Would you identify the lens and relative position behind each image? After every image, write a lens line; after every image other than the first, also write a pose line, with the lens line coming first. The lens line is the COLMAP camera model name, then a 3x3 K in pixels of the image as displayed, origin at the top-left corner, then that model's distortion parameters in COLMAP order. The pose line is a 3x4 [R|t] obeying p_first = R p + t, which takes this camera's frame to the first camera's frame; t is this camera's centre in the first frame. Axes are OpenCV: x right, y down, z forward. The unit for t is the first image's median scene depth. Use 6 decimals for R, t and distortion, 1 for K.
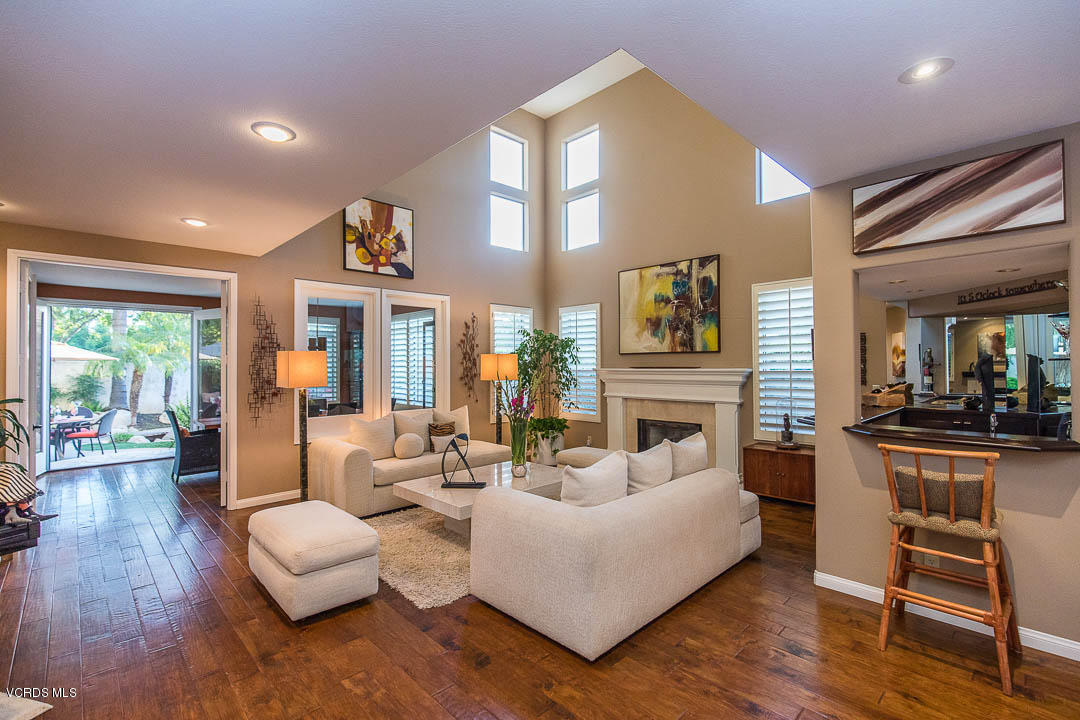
lens RADIAL K [[482.4, 0, 543.8], [0, 482.4, 358.2], [0, 0, 1]] dist [0.003692, -0.001770]
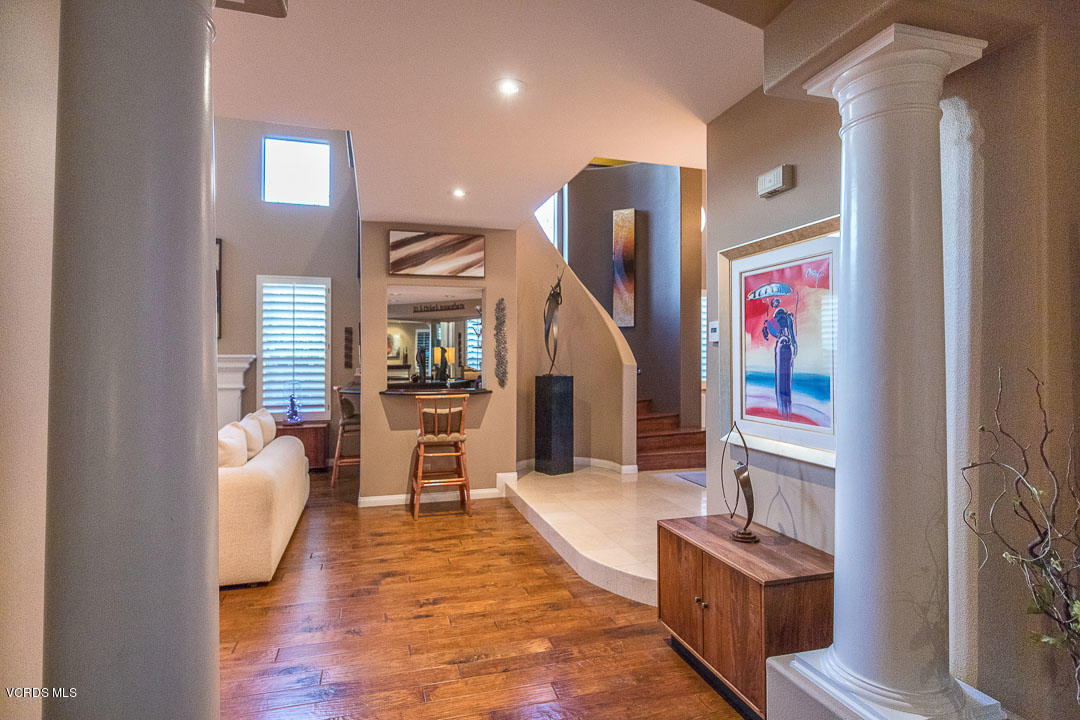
lens RADIAL K [[556.7, 0, 533.7], [0, 556.7, 361.4], [0, 0, 1]] dist [-0.001346, 0.002149]
pose [[0.475769, 0.003242, 0.879564, -0.309662], [-0.015895, 0.999862, 0.004913, 0.016919], [-0.879427, -0.016318, 0.475755, -0.098940]]
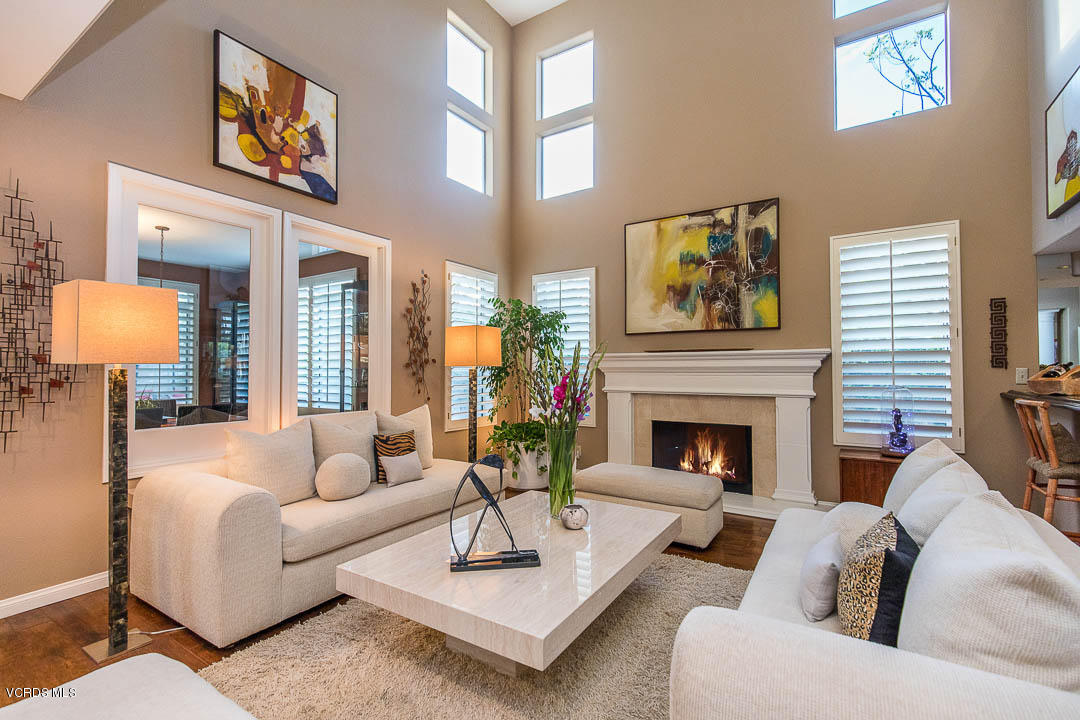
lens RADIAL K [[482.4, 0, 541.3], [0, 482.4, 358.9], [0, 0, 1]] dist [0.003692, -0.001770]
pose [[0.974994, 0.008698, 0.222061, -0.149159], [-0.006688, 0.999930, -0.009802, 0.041084], [-0.222131, 0.008072, 0.974983, 0.332029]]
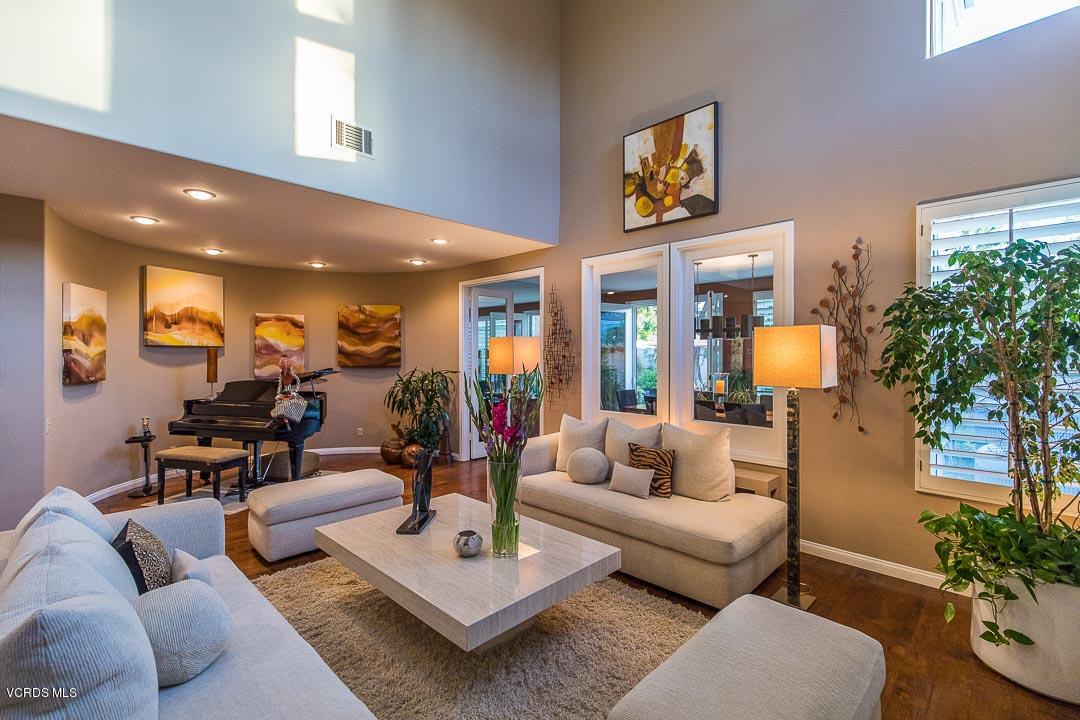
lens RADIAL K [[482.4, 0, 538.9], [0, 482.4, 355.6], [0, 0, 1]] dist [0.003692, -0.001770]
pose [[0.011957, 0.009106, -0.999887, 0.352439], [0.013808, 0.999862, 0.009271, 0.011189], [0.999833, -0.013917, 0.011830, 0.761460]]
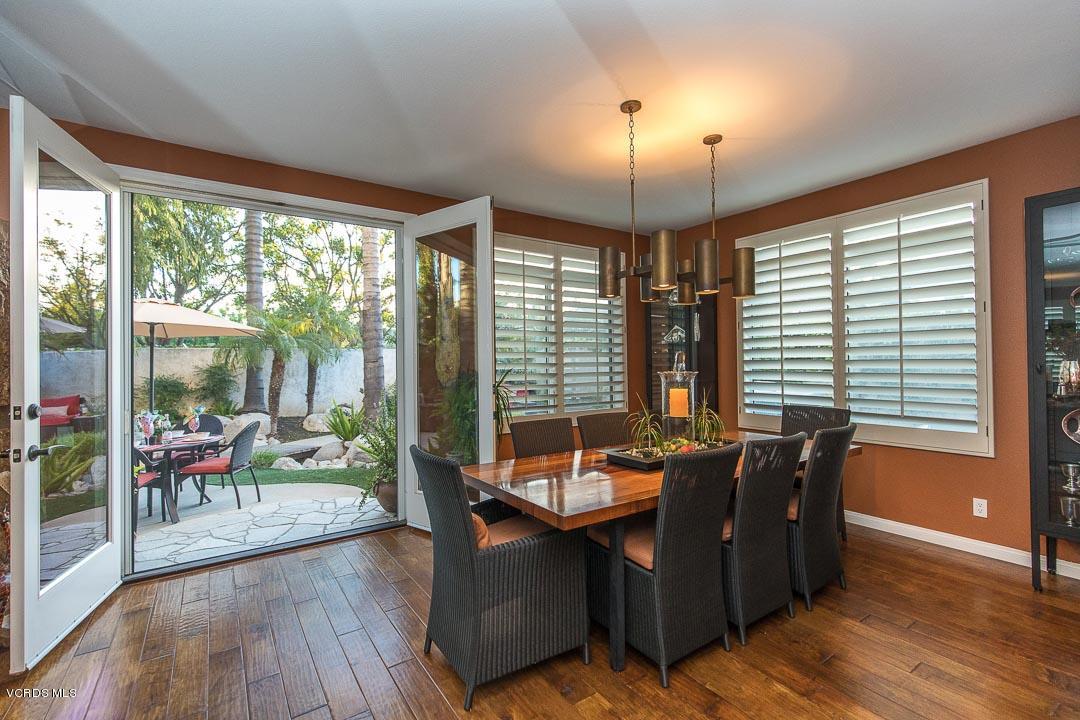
lens RADIAL K [[482.4, 0, 533.8], [0, 482.4, 357.0], [0, 0, 1]] dist [0.003692, -0.001770]
pose [[0.983022, -0.006516, -0.183372, -0.635404], [0.006867, 0.999976, 0.001277, 0.045734], [0.183360, -0.002515, 0.983043, 0.689260]]
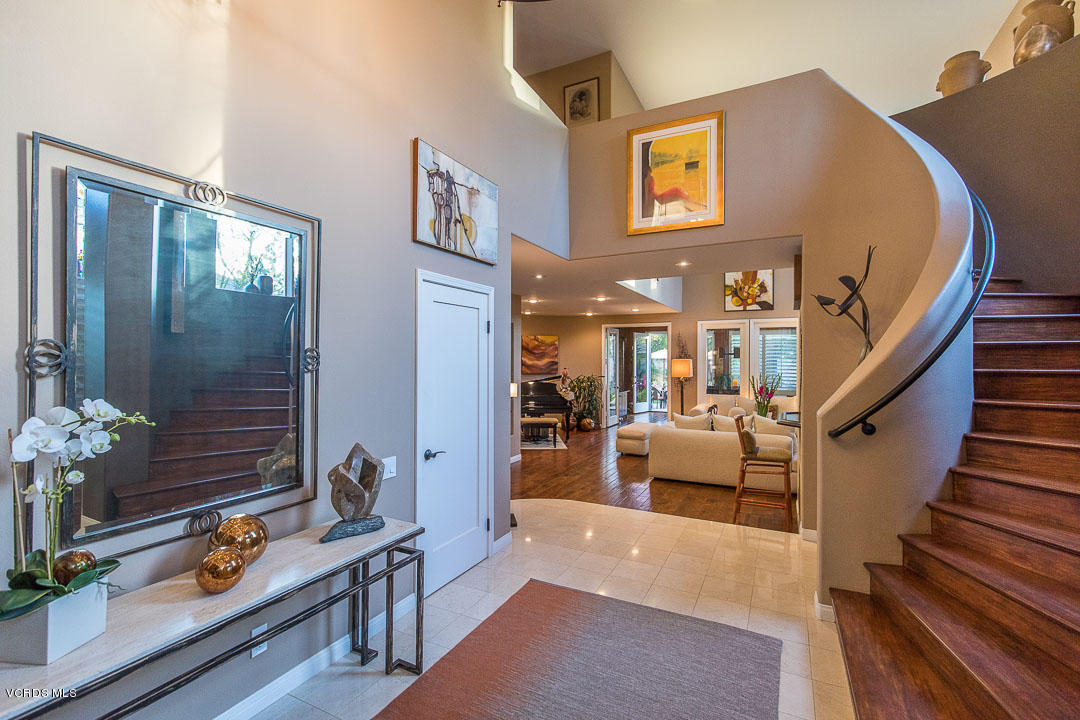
lens RADIAL K [[482.4, 0, 534.9], [0, 482.4, 357.4], [0, 0, 1]] dist [0.003692, -0.001770]
pose [[0.314216, 0.006394, -0.949330, 0.930073], [0.008358, 0.999920, 0.009501, -0.035831], [0.949315, -0.010920, 0.314138, -0.184209]]
